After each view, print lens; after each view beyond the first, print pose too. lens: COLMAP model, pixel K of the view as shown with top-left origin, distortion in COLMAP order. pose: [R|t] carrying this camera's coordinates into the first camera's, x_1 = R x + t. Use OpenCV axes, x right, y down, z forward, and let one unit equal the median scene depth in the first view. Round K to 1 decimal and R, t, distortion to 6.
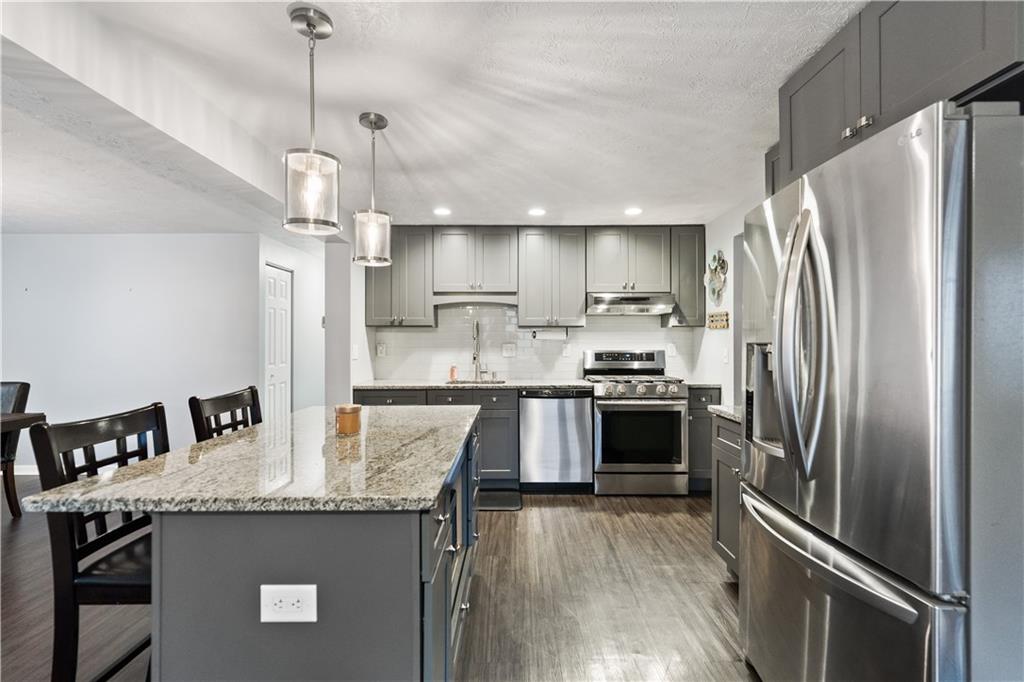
lens RADIAL K [[471.1, 0, 511.7], [0, 471.1, 337.8], [0, 0, 1]] dist [-0.003910, 0.003166]
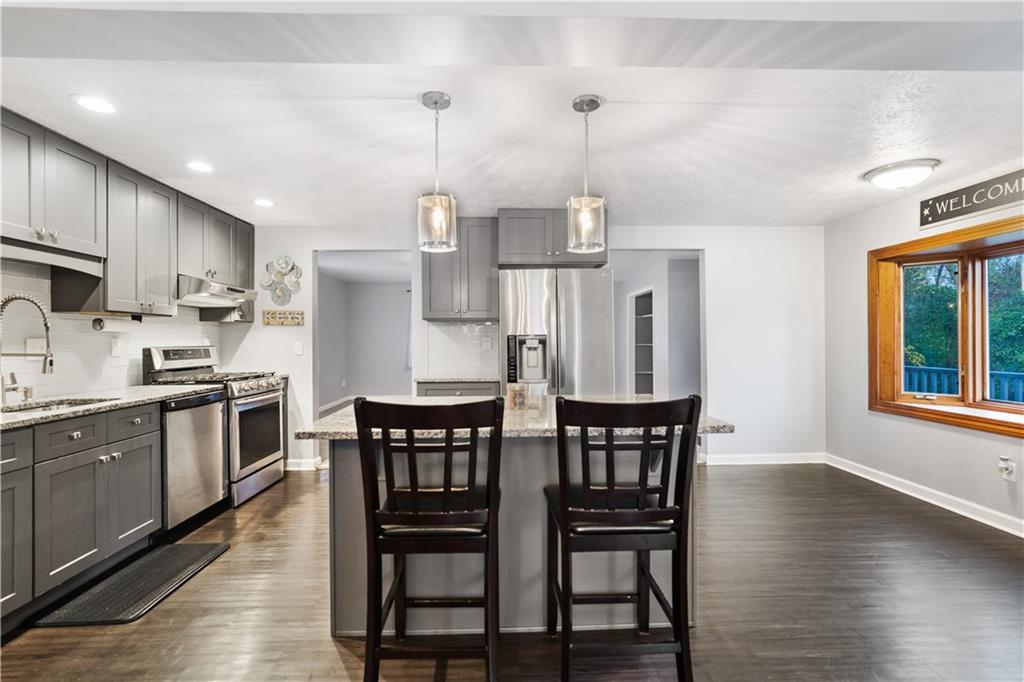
lens RADIAL K [[471.1, 0, 514.0], [0, 471.1, 337.6], [0, 0, 1]] dist [-0.003910, 0.003166]
pose [[-0.044331, 0.006810, 0.998994, -0.765102], [-0.000634, 0.999976, -0.006845, 0.018997], [-0.999017, -0.000936, -0.044326, 0.532767]]
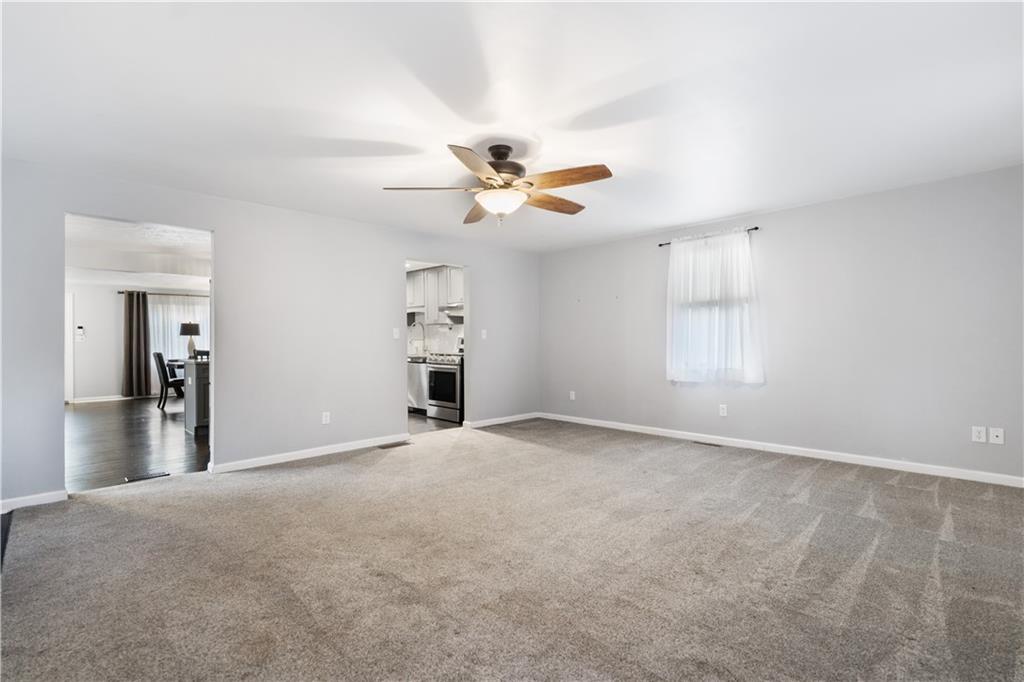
lens RADIAL K [[471.1, 0, 513.2], [0, 471.1, 341.6], [0, 0, 1]] dist [-0.003910, 0.003166]
pose [[0.706537, -0.000760, -0.707675, 1.780128], [0.012498, 0.999857, 0.011405, 0.029833], [0.707565, -0.016903, 0.706446, -0.047138]]
